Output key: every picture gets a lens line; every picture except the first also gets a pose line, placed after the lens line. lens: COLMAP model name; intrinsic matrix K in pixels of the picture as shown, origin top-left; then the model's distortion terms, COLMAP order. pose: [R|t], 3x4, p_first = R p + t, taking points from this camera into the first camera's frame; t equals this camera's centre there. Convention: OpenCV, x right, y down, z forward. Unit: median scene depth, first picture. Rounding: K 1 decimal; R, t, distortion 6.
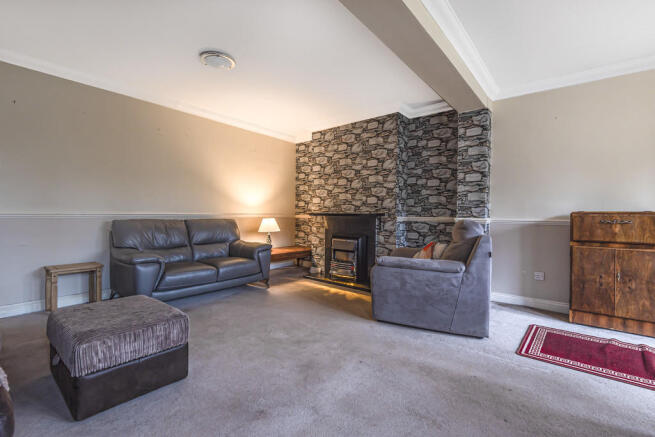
lens RADIAL K [[296.3, 0, 327.4], [0, 296.3, 215.8], [0, 0, 1]] dist [-0.001683, -0.000285]
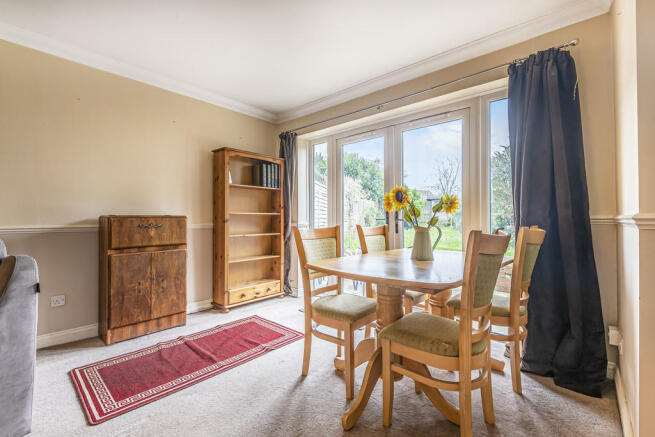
lens RADIAL K [[296.3, 0, 326.6], [0, 296.3, 216.8], [0, 0, 1]] dist [-0.001683, -0.000285]
pose [[0.040173, -0.002392, 0.999190, -0.009135], [0.013188, 0.999911, 0.001863, -0.003308], [-0.999106, 0.013103, 0.040201, 0.357290]]
